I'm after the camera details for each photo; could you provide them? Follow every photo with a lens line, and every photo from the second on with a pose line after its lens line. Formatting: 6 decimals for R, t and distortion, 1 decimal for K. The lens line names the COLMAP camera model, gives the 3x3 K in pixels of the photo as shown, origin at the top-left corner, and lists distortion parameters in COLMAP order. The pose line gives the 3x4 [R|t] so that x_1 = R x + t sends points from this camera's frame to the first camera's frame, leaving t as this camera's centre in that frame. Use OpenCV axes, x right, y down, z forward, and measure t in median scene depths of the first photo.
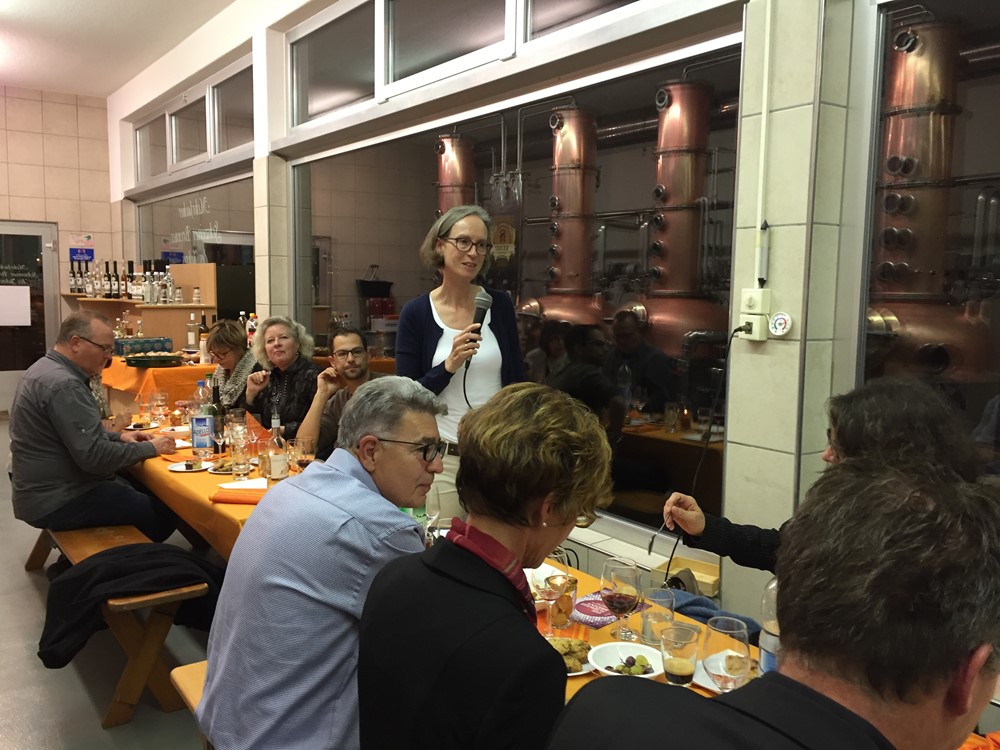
lens RADIAL K [[856.9, 0, 500.0], [0, 856.9, 375.0], [0, 0, 1]] dist [0.081859, -0.106567]
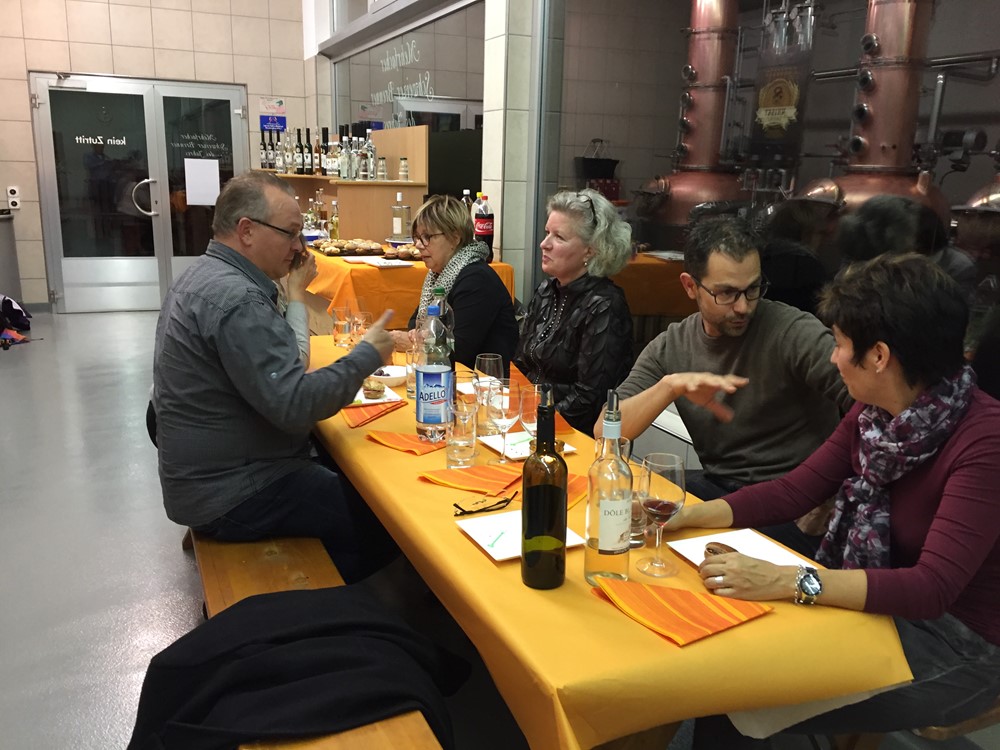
lens RADIAL K [[856.9, 0, 500.0], [0, 856.9, 375.0], [0, 0, 1]] dist [0.081859, -0.106567]
pose [[0.978159, 0.056975, -0.199896, -0.079110], [-0.031133, 0.991010, 0.130114, -0.009732], [0.205512, -0.121049, 0.971139, 0.192259]]
